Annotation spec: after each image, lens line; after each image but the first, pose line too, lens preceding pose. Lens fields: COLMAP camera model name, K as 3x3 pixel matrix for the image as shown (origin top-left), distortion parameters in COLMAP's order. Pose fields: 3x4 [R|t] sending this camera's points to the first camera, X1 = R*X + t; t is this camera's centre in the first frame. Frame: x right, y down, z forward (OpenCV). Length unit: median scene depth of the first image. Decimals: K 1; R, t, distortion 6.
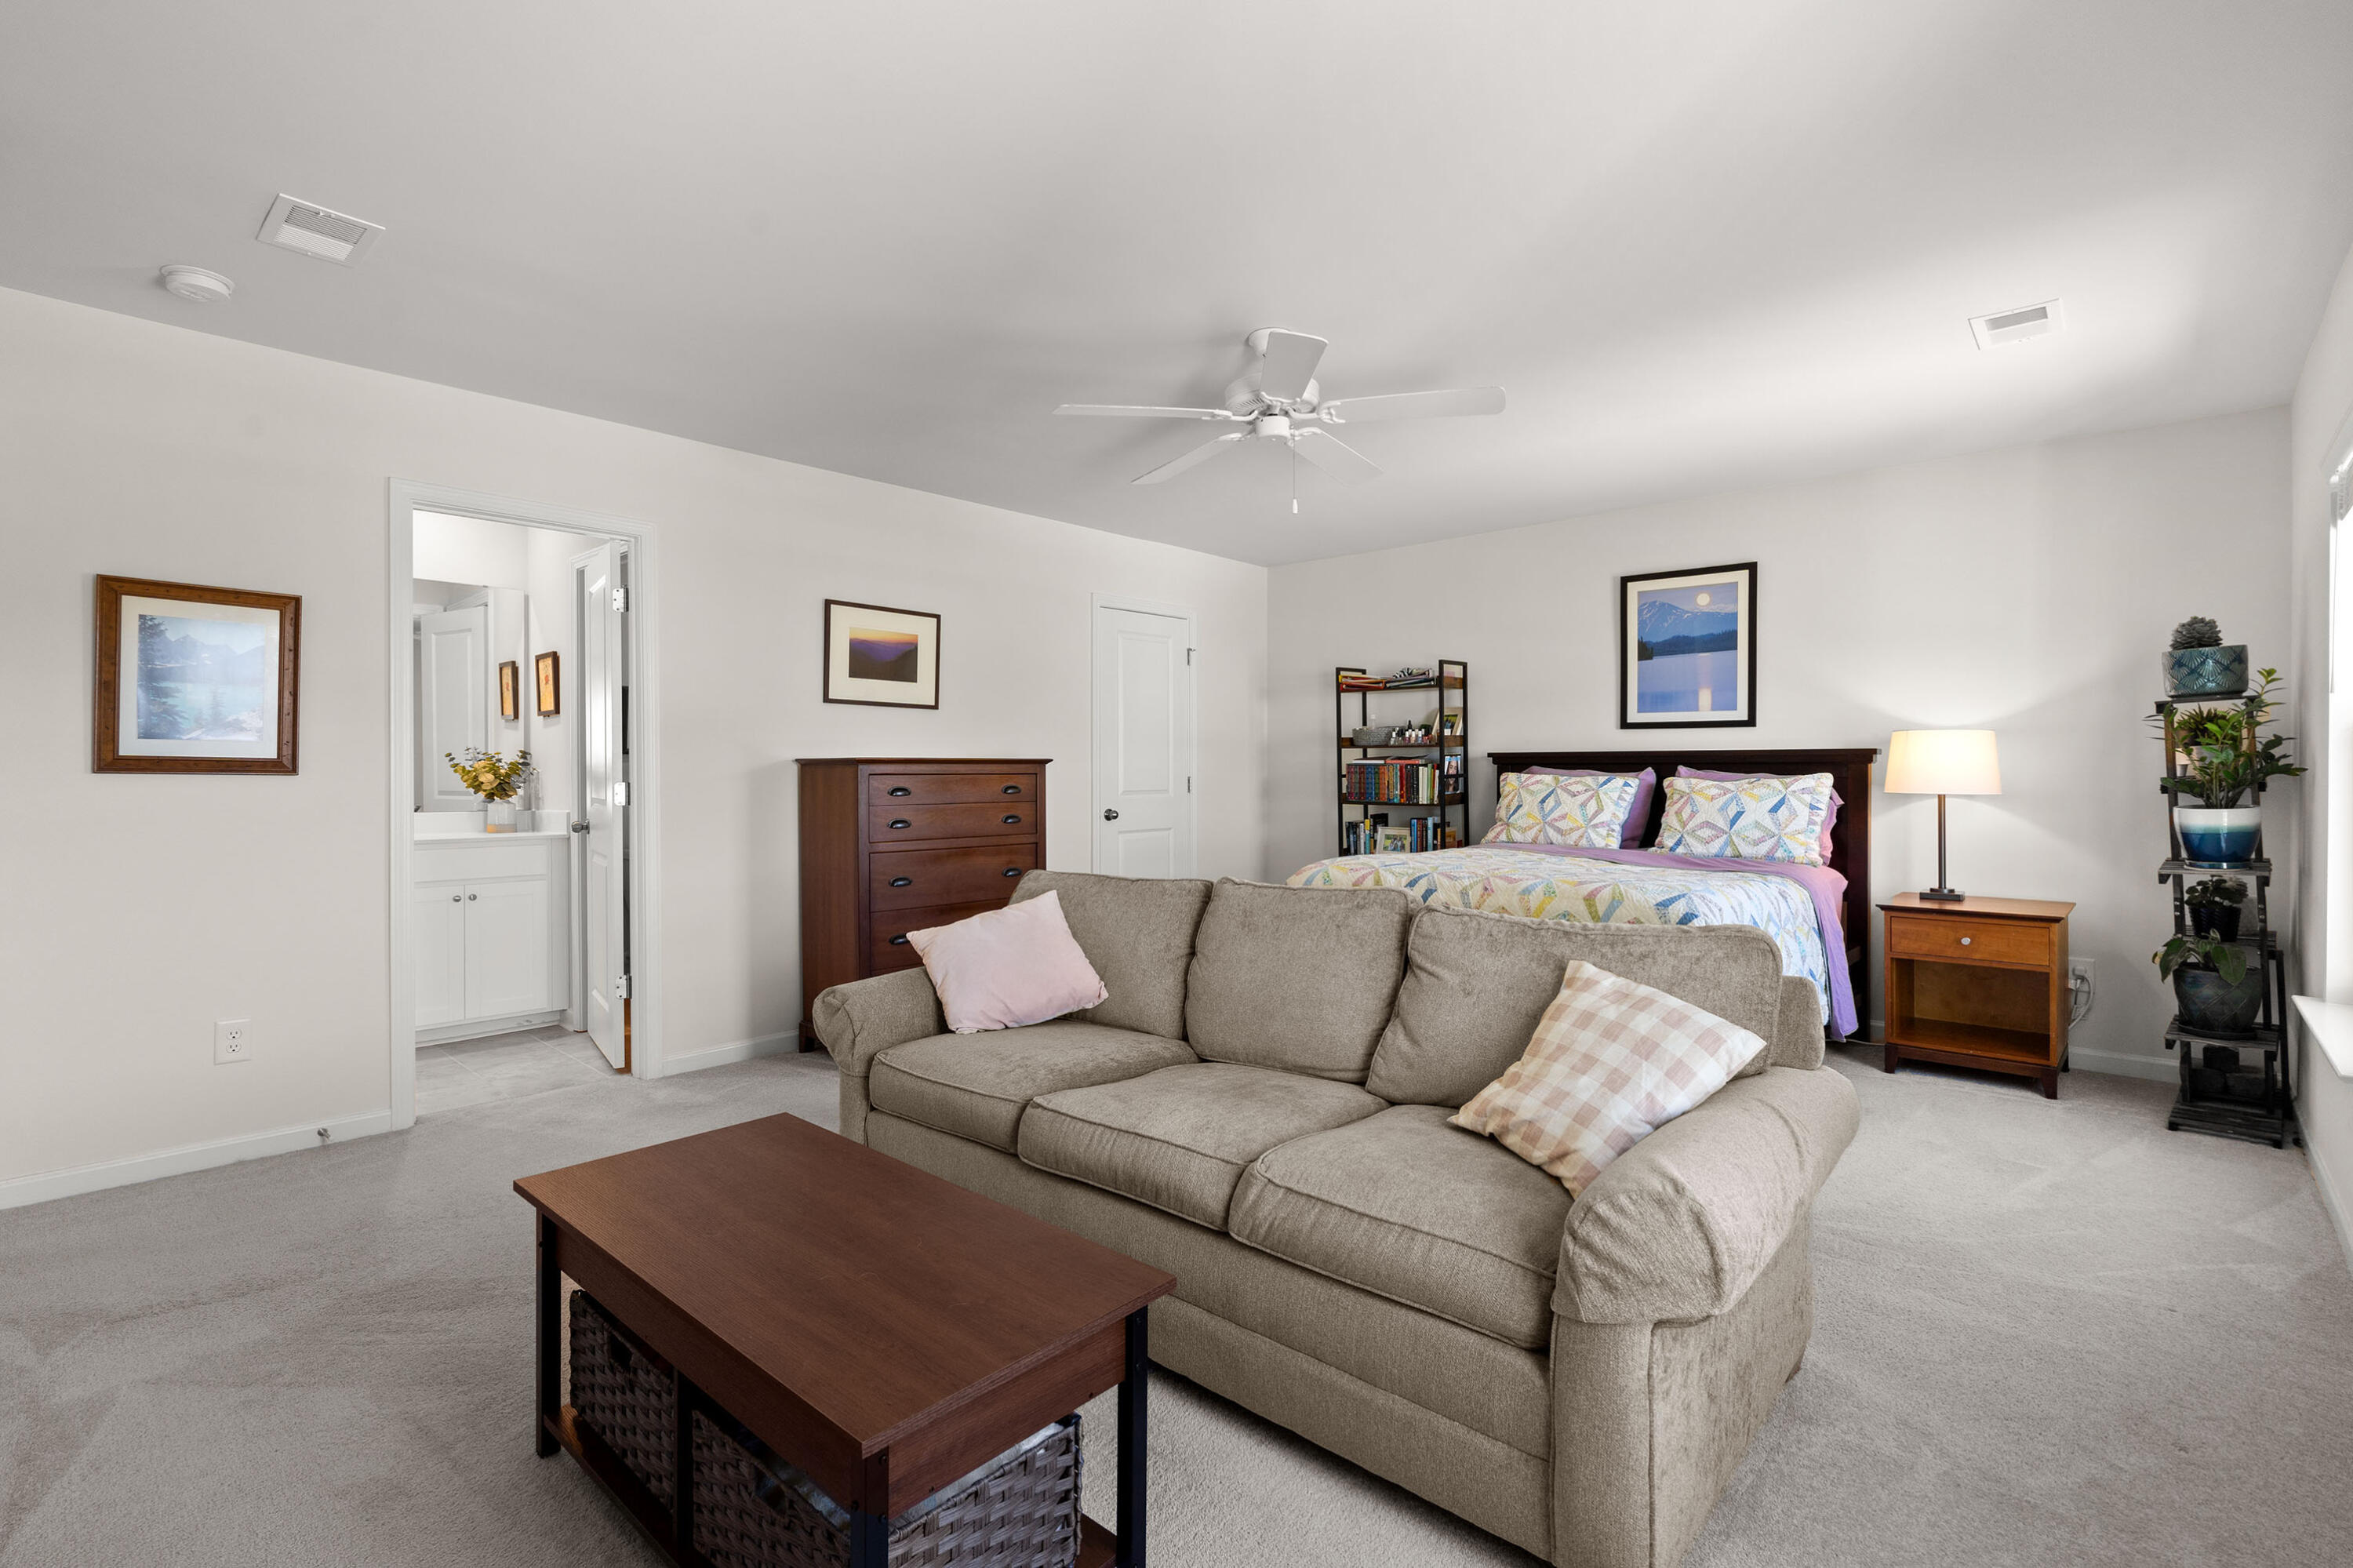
lens RADIAL K [[1076.0, 0, 1168.8], [0, 1076.0, 779.3], [0, 0, 1]] dist [-0.004140, -0.000039]
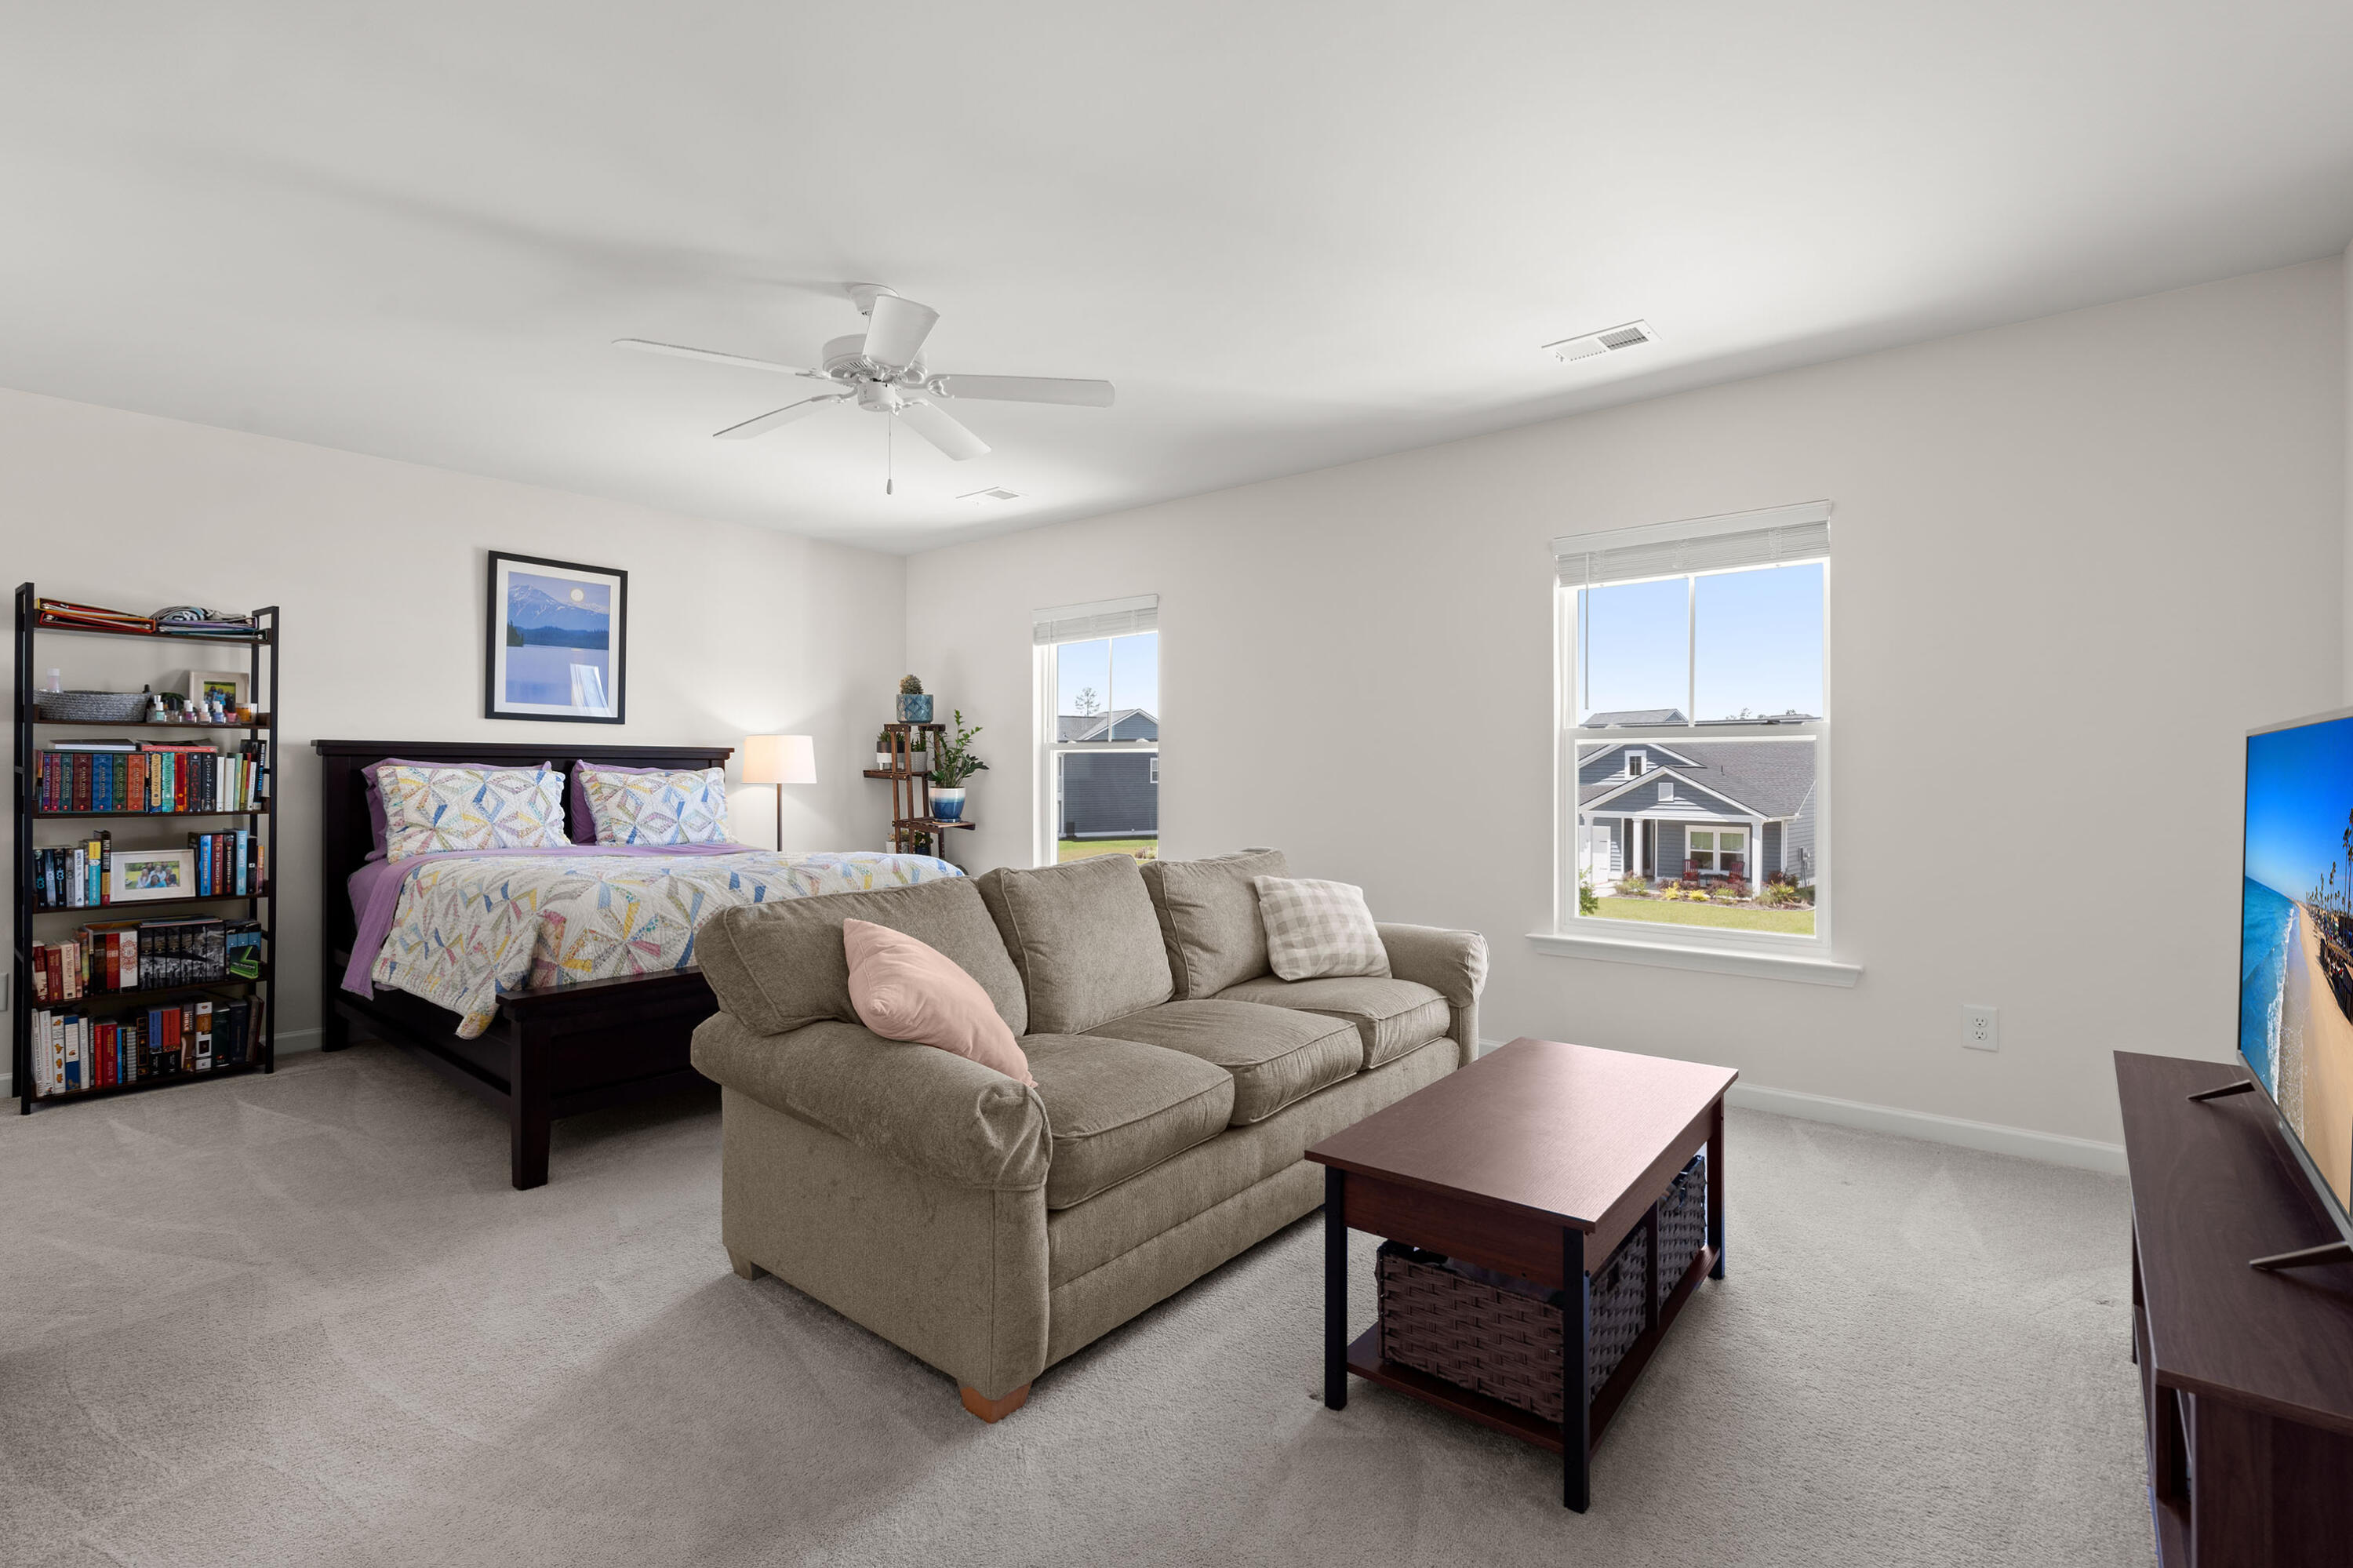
lens RADIAL K [[1076.0, 0, 1168.5], [0, 1076.0, 769.7], [0, 0, 1]] dist [-0.004140, -0.000039]
pose [[-0.051170, -0.003506, 0.998684, -0.541724], [0.001154, 0.999993, 0.003570, -0.006107], [-0.998689, 0.001335, -0.051165, 0.497657]]
